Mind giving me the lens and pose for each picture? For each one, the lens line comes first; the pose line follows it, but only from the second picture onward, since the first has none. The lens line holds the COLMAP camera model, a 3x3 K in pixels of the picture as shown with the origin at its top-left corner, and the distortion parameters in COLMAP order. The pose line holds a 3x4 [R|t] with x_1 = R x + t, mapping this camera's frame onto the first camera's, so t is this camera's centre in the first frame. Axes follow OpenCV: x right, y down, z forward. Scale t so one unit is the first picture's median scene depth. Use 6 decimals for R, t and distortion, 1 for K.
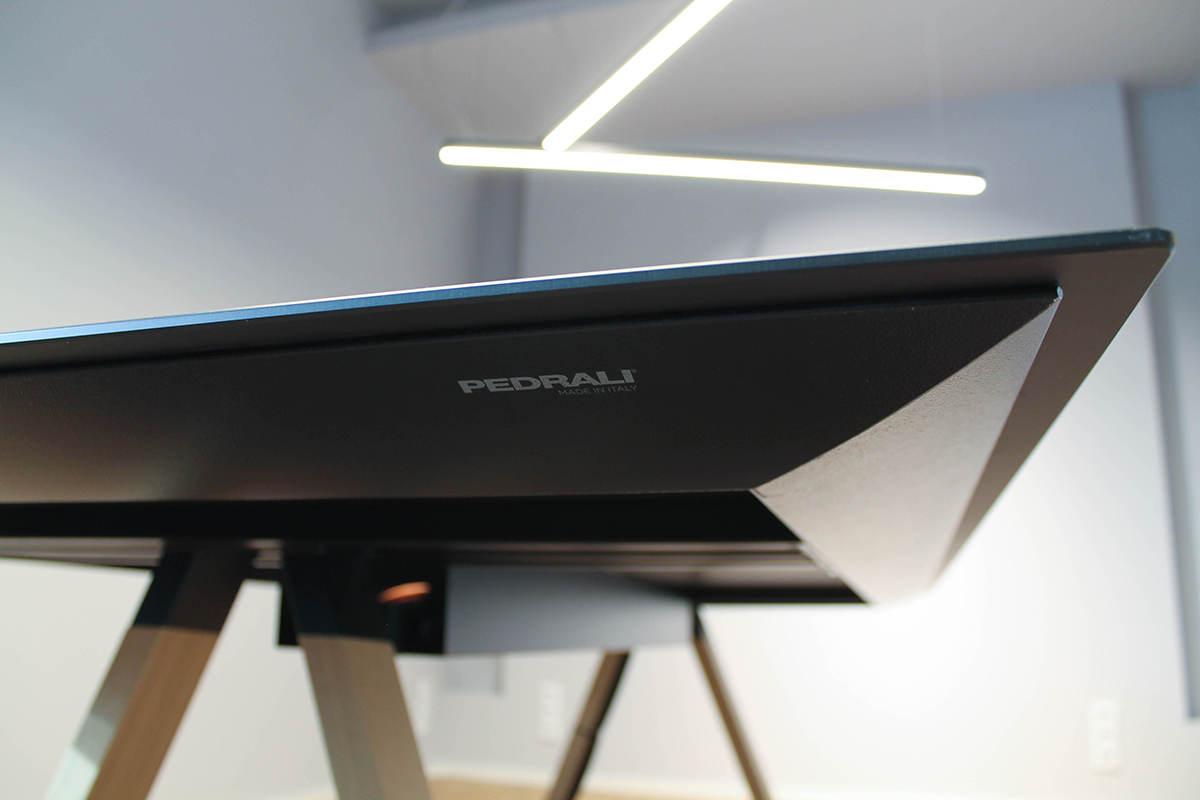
lens RADIAL K [[1002.8, 0, 599.9], [0, 1002.8, 397.4], [0, 0, 1]] dist [-0.140908, 0.107870]
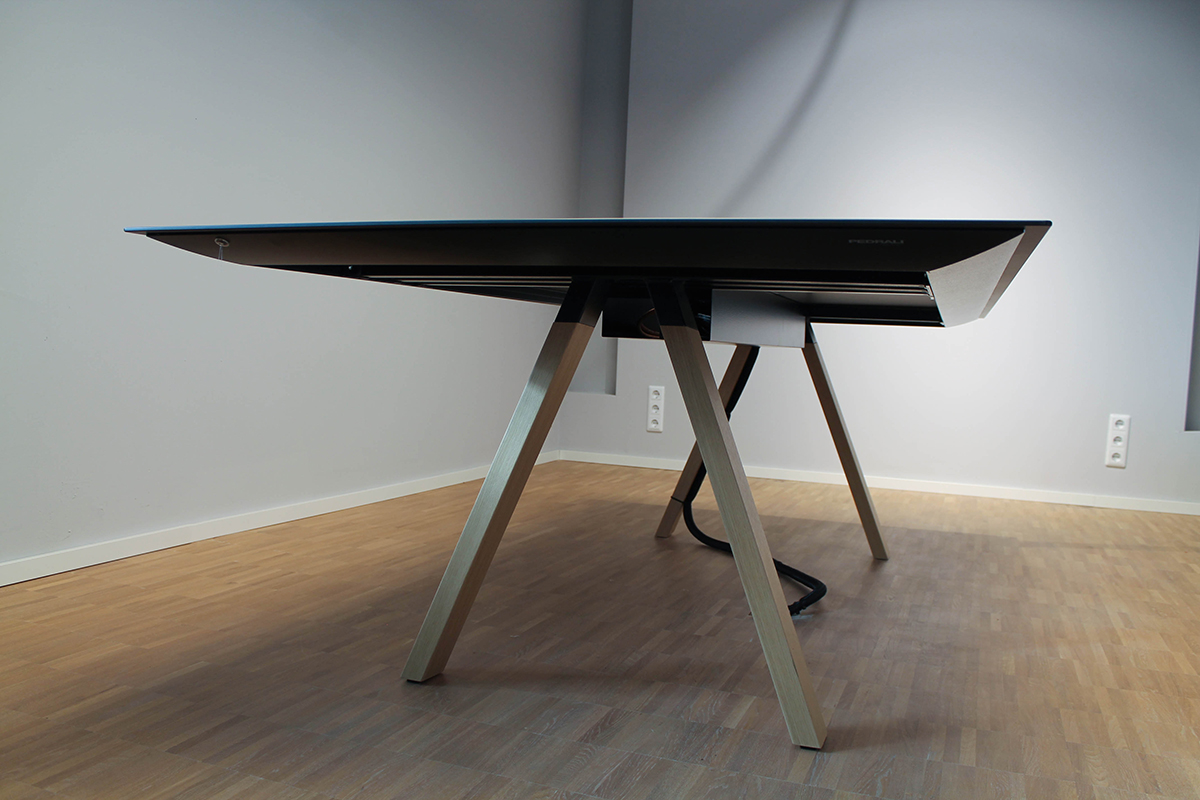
lens RADIAL K [[1002.8, 0, 600.1], [0, 1002.8, 403.9], [0, 0, 1]] dist [-0.140908, 0.107870]
pose [[0.998499, 0.018548, -0.051529, -0.240510], [-0.003383, 0.959992, 0.280008, -0.126322], [0.054661, -0.279414, 0.958614, -0.721138]]
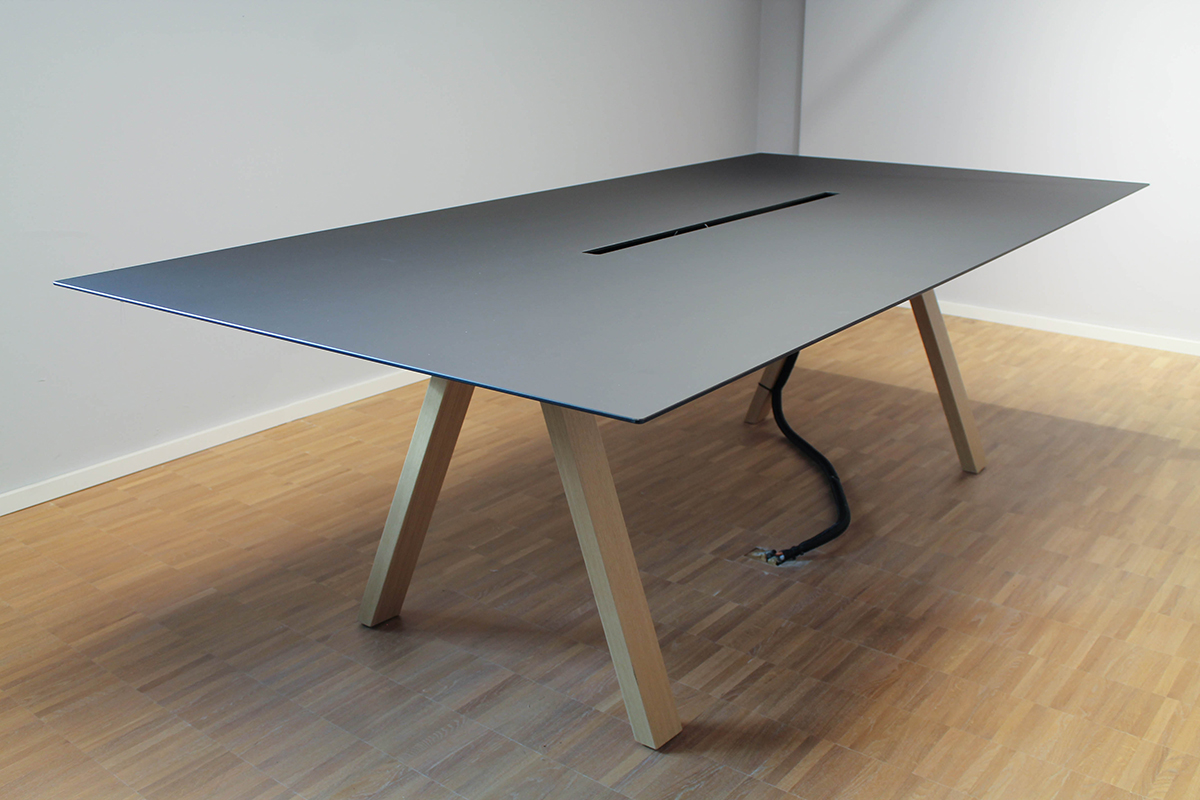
lens RADIAL K [[1160.9, 0, 599.4], [0, 1160.9, 403.6], [0, 0, 1]] dist [-0.082524, 0.000000]
pose [[0.938655, 0.080673, -0.335288, 0.535084], [0.104209, 0.860448, 0.498769, -0.663671], [0.328735, -0.503112, 0.799257, -0.687713]]
